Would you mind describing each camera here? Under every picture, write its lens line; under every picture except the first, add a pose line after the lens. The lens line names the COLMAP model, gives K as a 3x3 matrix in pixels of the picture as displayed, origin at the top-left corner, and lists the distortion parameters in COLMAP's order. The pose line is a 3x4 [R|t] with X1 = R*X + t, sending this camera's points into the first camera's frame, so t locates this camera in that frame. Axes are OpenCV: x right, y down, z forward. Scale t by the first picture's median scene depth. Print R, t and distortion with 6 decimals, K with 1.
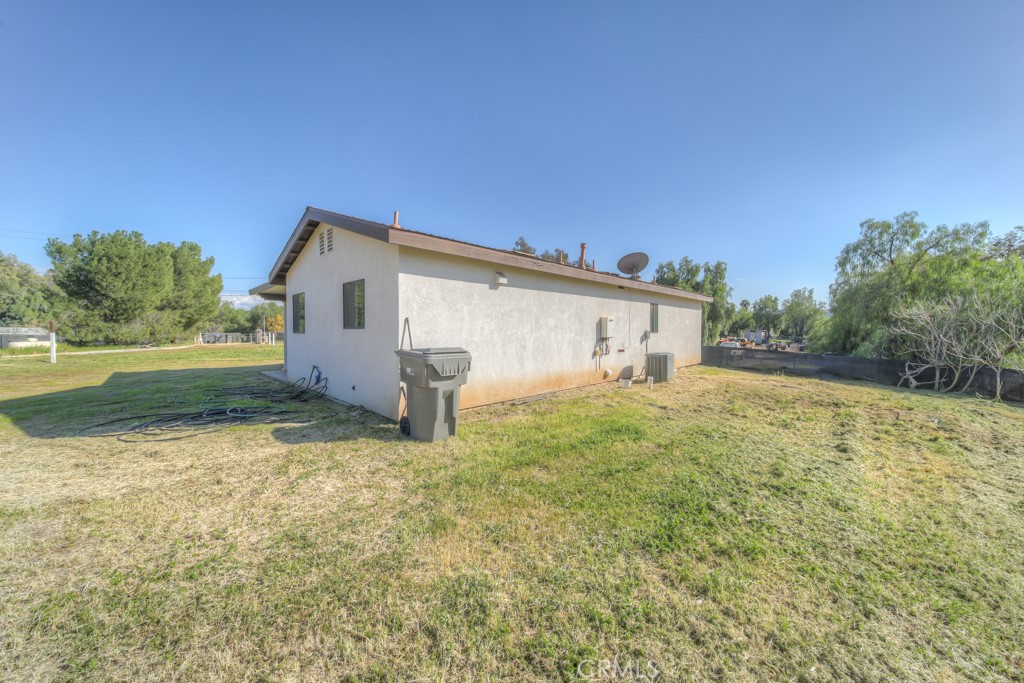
lens RADIAL K [[364.6, 0, 514.6], [0, 364.6, 338.8], [0, 0, 1]] dist [0.000488, -0.001437]
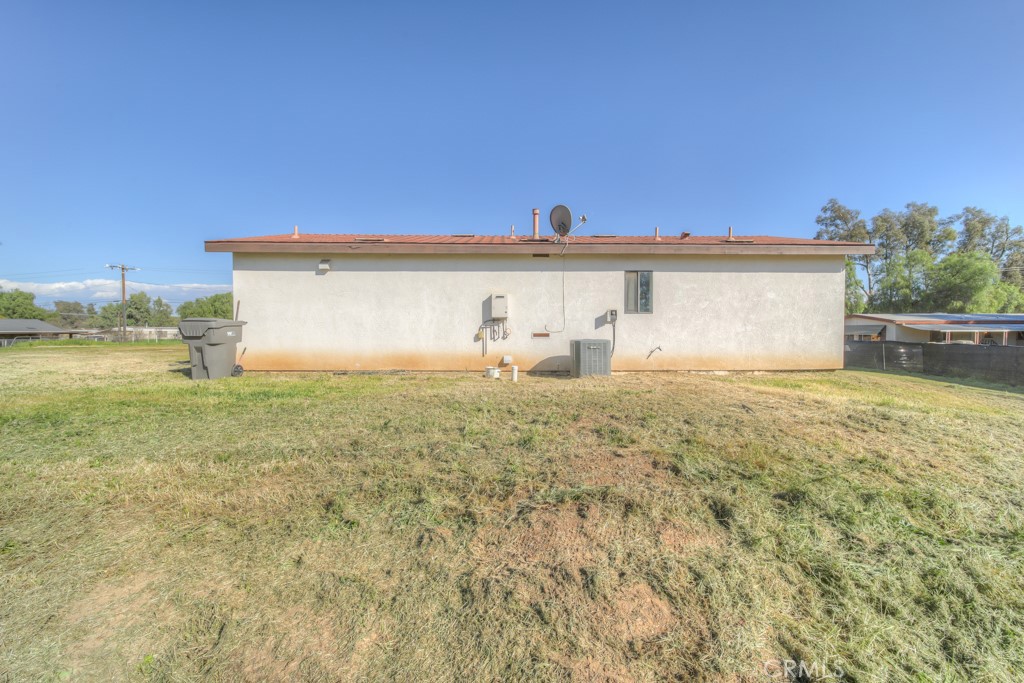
lens RADIAL K [[364.6, 0, 513.1], [0, 364.6, 341.3], [0, 0, 1]] dist [0.000488, -0.001437]
pose [[0.710379, 0.016038, -0.703637, 0.863017], [-0.012479, 0.999870, 0.010191, 0.040631], [0.703709, 0.001541, 0.710486, 0.432093]]
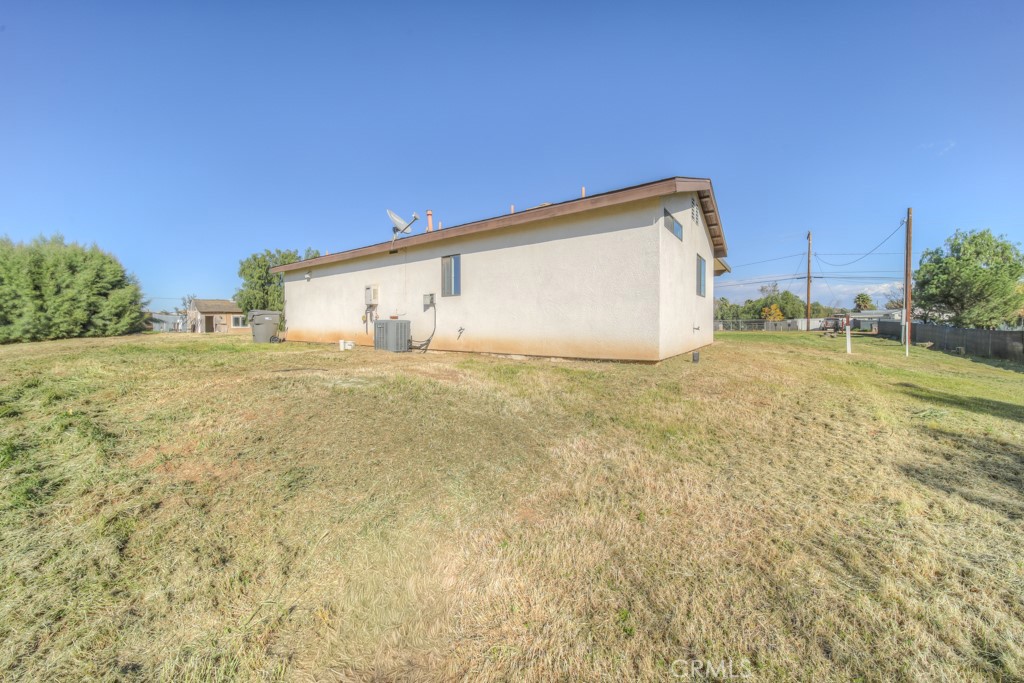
lens RADIAL K [[364.6, 0, 507.0], [0, 364.6, 332.5], [0, 0, 1]] dist [0.000488, -0.001437]
pose [[0.134098, 0.017786, -0.990808, 1.370009], [-0.020327, 0.999678, 0.015194, 0.053453], [0.990760, 0.018103, 0.134417, 1.254157]]
